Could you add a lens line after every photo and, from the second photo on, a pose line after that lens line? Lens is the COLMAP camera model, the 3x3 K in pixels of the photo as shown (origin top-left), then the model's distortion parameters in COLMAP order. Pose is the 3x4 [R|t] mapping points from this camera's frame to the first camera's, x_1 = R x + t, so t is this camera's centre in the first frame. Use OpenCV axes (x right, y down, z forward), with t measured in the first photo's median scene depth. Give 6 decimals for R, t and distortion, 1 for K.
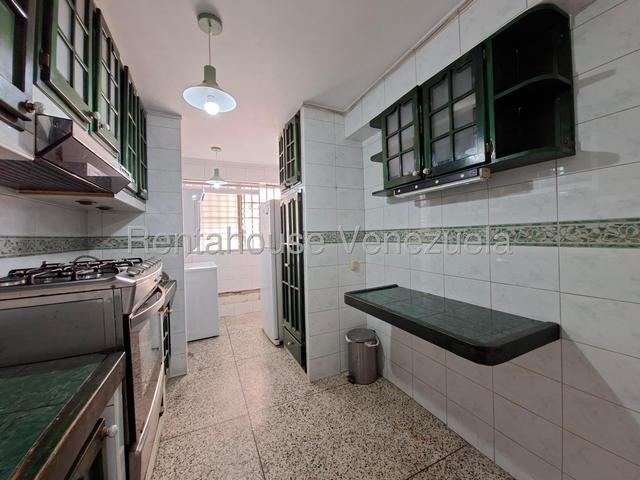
lens RADIAL K [[255.5, 0, 321.4], [0, 255.5, 234.3], [0, 0, 1]] dist [-0.009045, -0.000343]
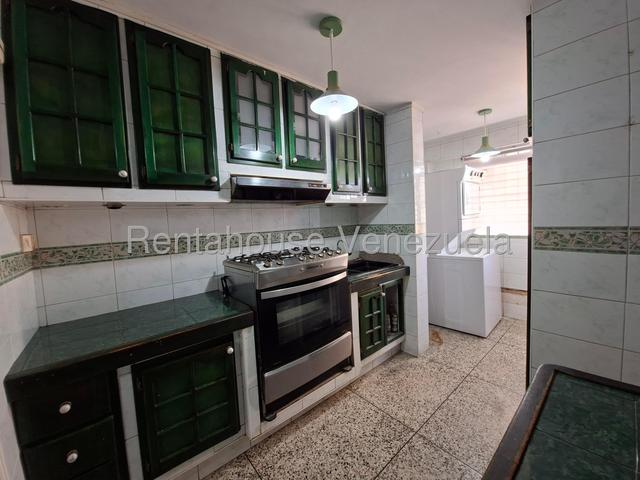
lens RADIAL K [[255.5, 0, 321.4], [0, 255.5, 234.3], [0, 0, 1]] dist [-0.009045, -0.000343]
pose [[0.269564, 0.072238, -0.960269, 0.325785], [0.044398, 0.995190, 0.087328, -0.060194], [0.961958, -0.066174, 0.265060, 0.368199]]
